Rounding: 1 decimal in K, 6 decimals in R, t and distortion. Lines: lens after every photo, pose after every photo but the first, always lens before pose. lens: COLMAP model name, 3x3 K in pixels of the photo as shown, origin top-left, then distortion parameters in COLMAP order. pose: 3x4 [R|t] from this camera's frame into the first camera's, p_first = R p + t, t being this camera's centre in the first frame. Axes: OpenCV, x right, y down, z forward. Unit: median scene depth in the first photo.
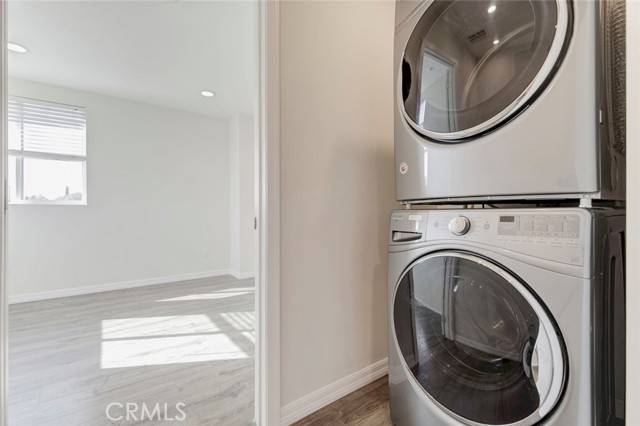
lens RADIAL K [[299.0, 0, 324.9], [0, 299.0, 210.7], [0, 0, 1]] dist [0.017489, -0.001037]
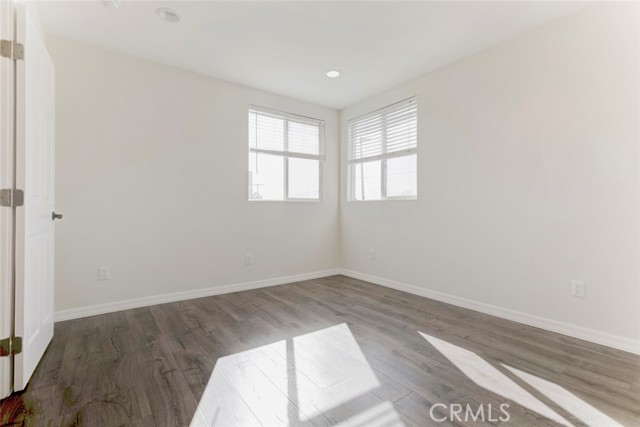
lens RADIAL K [[299.0, 0, 319.8], [0, 299.0, 204.3], [0, 0, 1]] dist [0.017489, -0.001037]
pose [[-0.042669, -0.010339, -0.999036, 0.206117], [0.009340, 0.999899, -0.010747, 0.004598], [0.999046, -0.009790, -0.042568, 1.011150]]
